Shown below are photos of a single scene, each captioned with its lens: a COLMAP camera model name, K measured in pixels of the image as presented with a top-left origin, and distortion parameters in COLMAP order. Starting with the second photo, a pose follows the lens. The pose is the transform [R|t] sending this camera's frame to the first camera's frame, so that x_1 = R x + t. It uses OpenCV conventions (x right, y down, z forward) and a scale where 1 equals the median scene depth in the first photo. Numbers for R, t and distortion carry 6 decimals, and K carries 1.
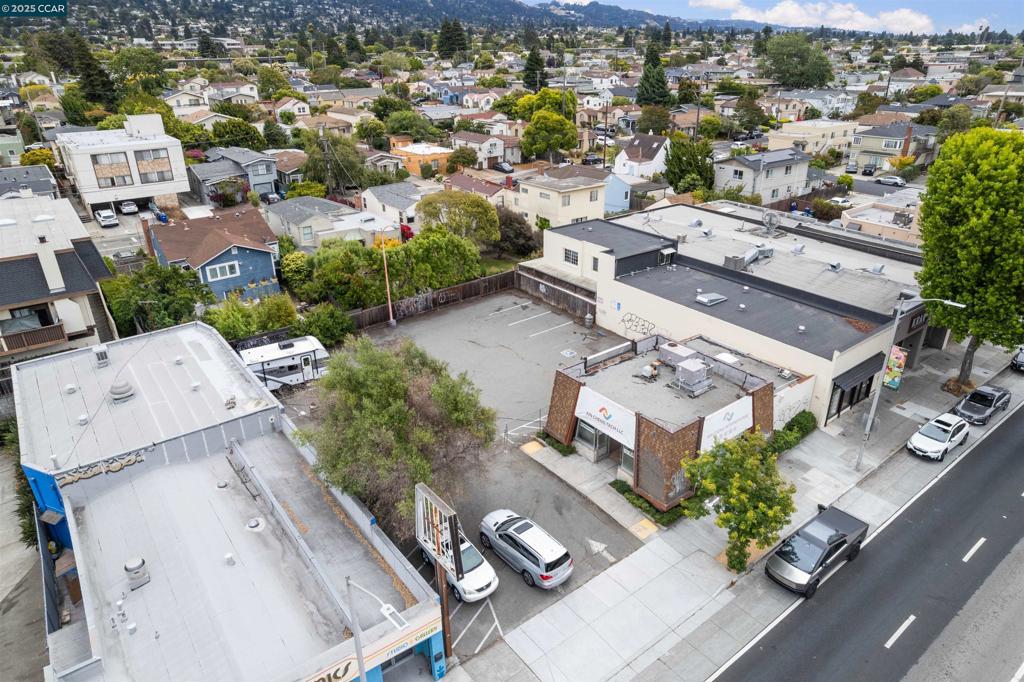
lens RADIAL K [[645.2, 0, 514.6], [0, 645.2, 336.0], [0, 0, 1]] dist [-0.034508, 0.001346]
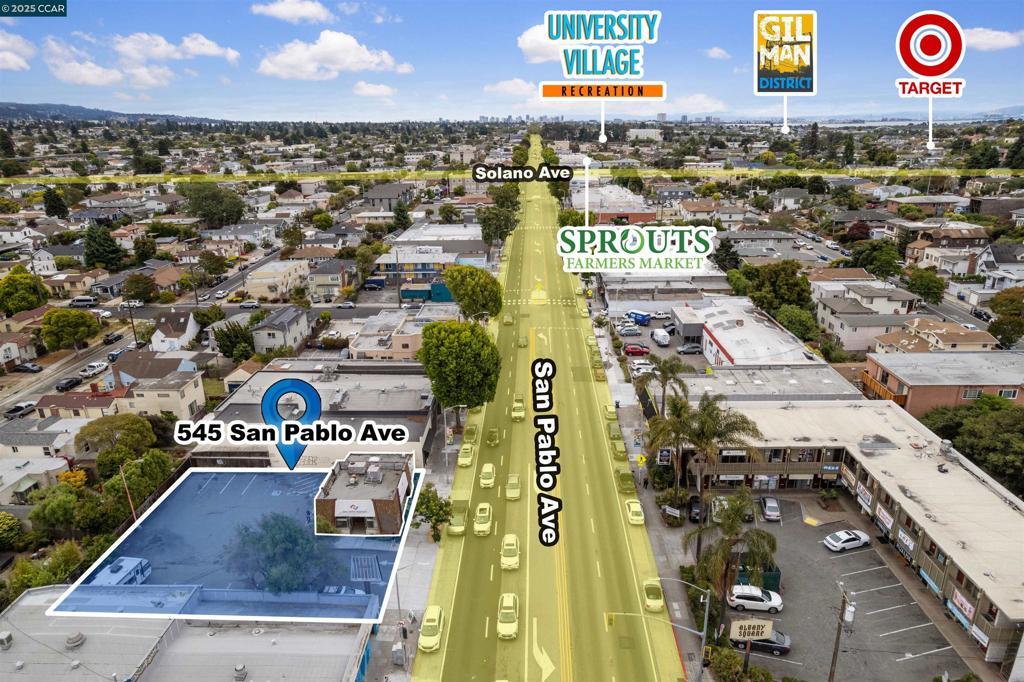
lens RADIAL K [[645.2, 0, 515.3], [0, 645.2, 341.4], [0, 0, 1]] dist [-0.034508, 0.001346]
pose [[0.625955, -0.248482, 0.739214, -0.716445], [0.327688, 0.943946, 0.039820, -0.227542], [-0.707673, 0.217306, 0.672293, -0.662185]]
